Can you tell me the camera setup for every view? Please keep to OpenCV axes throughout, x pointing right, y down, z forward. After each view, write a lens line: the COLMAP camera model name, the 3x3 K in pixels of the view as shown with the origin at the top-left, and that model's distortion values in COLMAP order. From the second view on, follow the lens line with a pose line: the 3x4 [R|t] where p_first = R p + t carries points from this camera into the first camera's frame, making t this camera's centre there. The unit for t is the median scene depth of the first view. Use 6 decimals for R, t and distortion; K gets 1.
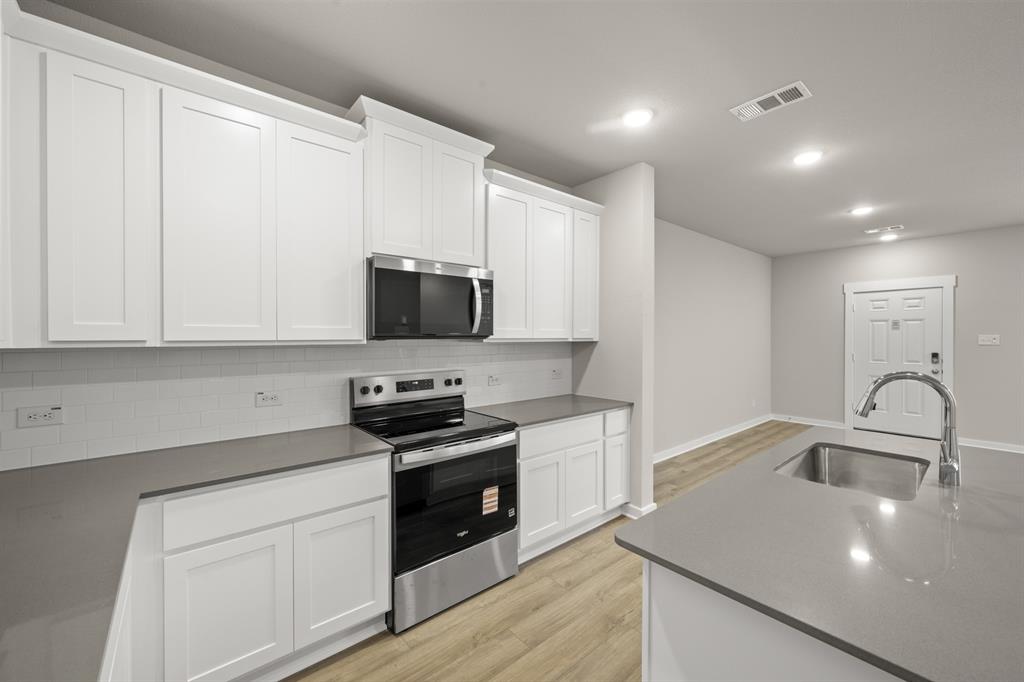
lens RADIAL K [[402.2, 0, 518.7], [0, 402.2, 334.9], [0, 0, 1]] dist [-0.000999, 0.000749]
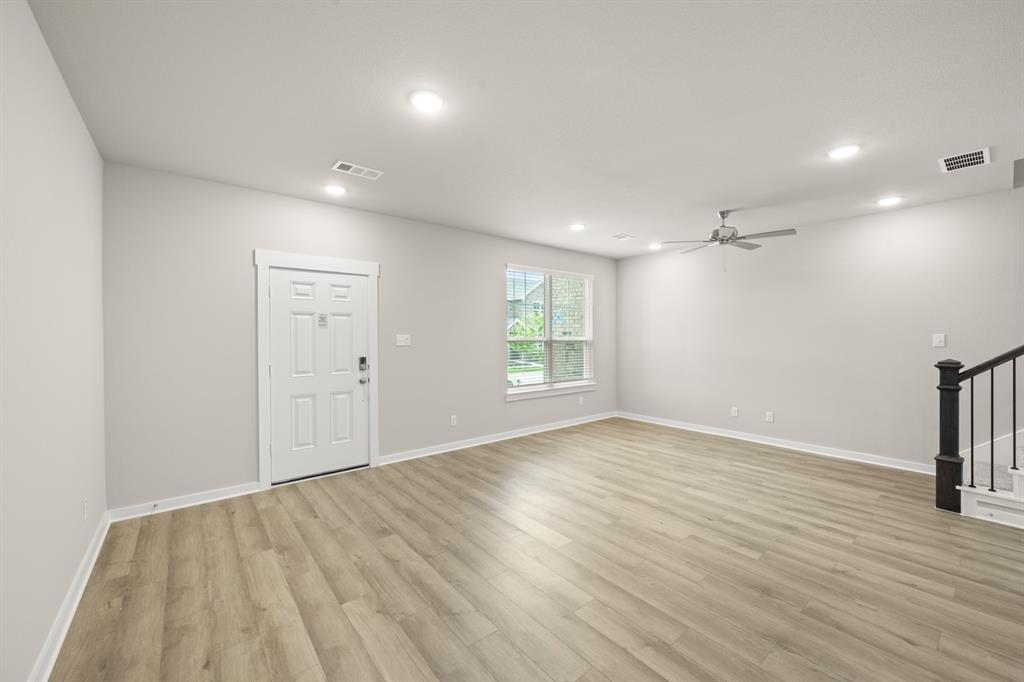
lens RADIAL K [[402.2, 0, 515.7], [0, 402.2, 337.5], [0, 0, 1]] dist [-0.000999, 0.000749]
pose [[0.015679, -0.005709, 0.999861, 0.457551], [0.001044, 0.999983, 0.005693, 0.002862], [-0.999877, 0.000954, 0.015685, 1.276919]]
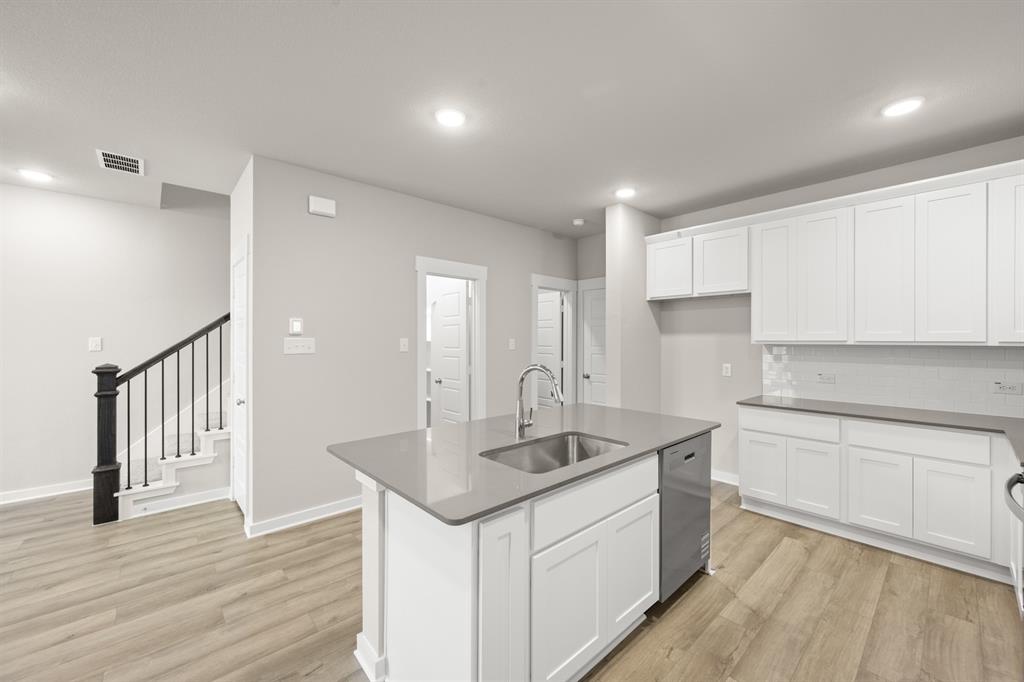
lens RADIAL K [[402.2, 0, 513.7], [0, 402.2, 338.6], [0, 0, 1]] dist [-0.000999, 0.000749]
pose [[-0.999391, -0.001989, -0.034838, 0.549433], [-0.001912, 0.999996, -0.002257, 0.003845], [0.034842, -0.002189, -0.999390, 1.197189]]
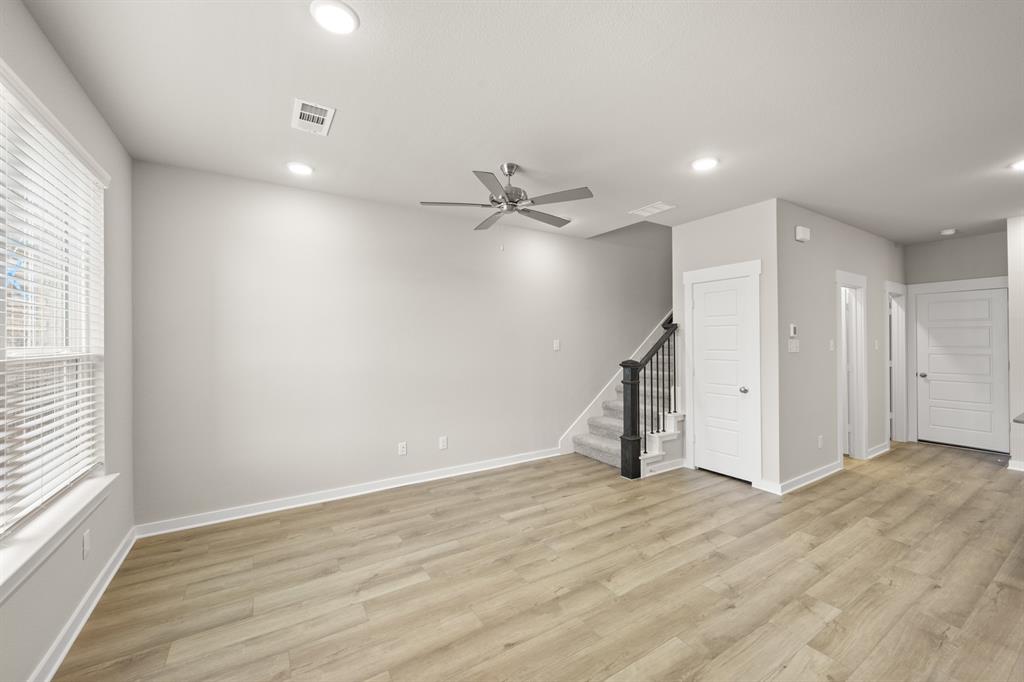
lens RADIAL K [[402.2, 0, 513.7], [0, 402.2, 337.9], [0, 0, 1]] dist [-0.000999, 0.000749]
pose [[-0.990511, 0.002015, 0.137417, 1.818183], [0.000906, 0.999967, -0.008132, 0.004859], [-0.137429, -0.007930, -0.990480, 1.567184]]
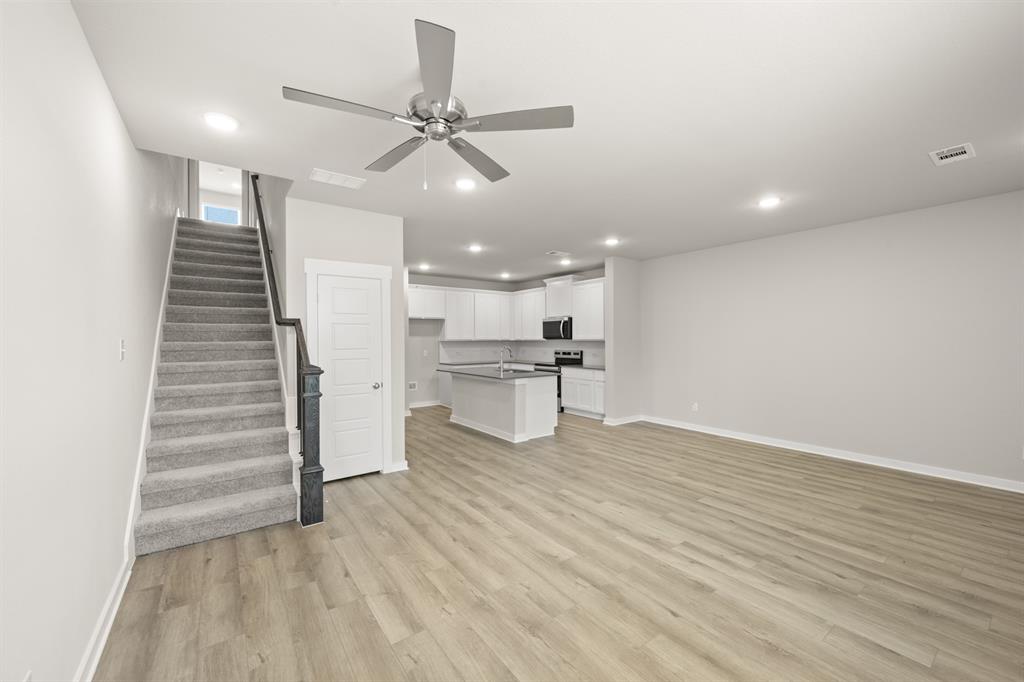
lens RADIAL K [[402.2, 0, 513.3], [0, 402.2, 343.7], [0, 0, 1]] dist [-0.000999, 0.000749]
pose [[-0.071985, 0.012261, -0.997330, 2.634938], [0.006179, 0.999911, 0.011846, 0.003850], [0.997387, -0.005310, -0.072055, 0.700458]]
